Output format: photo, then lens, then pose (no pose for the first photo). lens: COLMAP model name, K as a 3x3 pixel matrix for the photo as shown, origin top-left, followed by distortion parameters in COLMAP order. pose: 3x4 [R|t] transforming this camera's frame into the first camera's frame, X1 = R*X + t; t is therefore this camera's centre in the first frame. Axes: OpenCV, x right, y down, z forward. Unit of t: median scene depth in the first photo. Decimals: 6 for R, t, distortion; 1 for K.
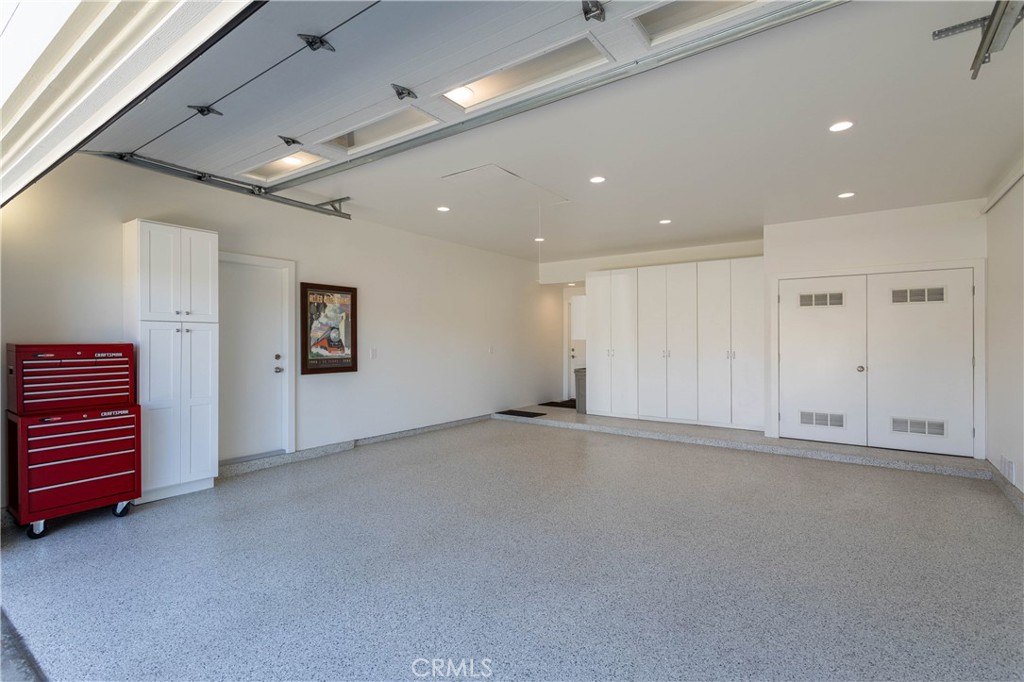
lens RADIAL K [[492.2, 0, 510.0], [0, 492.2, 340.3], [0, 0, 1]] dist [0.002706, 0.000883]
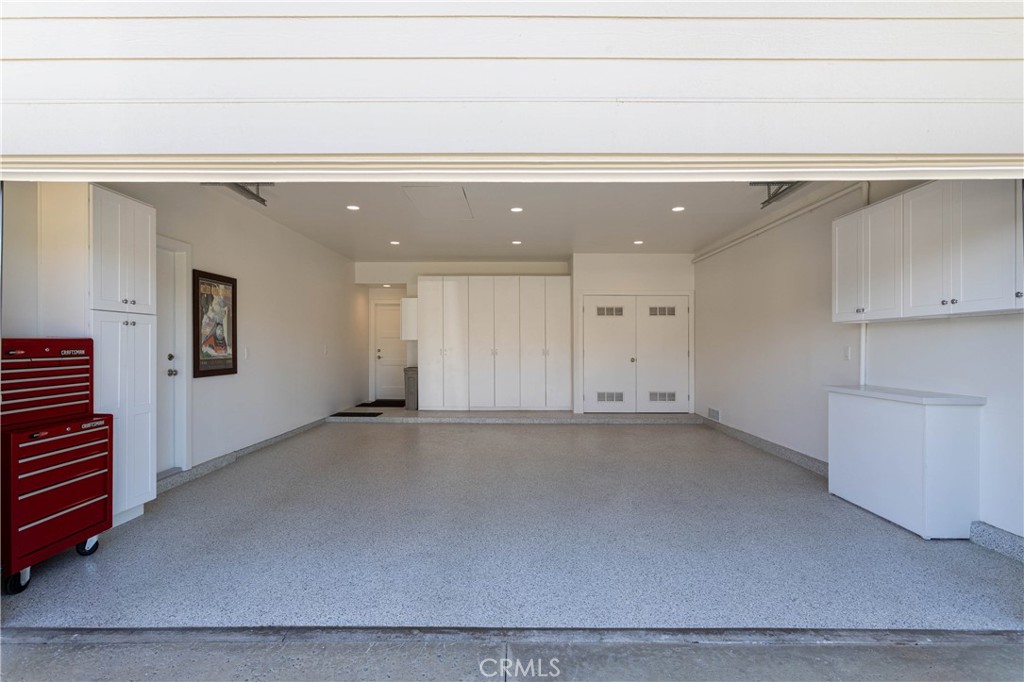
lens RADIAL K [[538.3, 0, 511.9], [0, 538.3, 342.4], [0, 0, 1]] dist [-0.000680, 0.000795]
pose [[0.807084, 0.002069, 0.590433, -0.512068], [-0.000030, 0.999994, -0.003463, 0.011430], [-0.590437, 0.002778, 0.807079, -0.072614]]
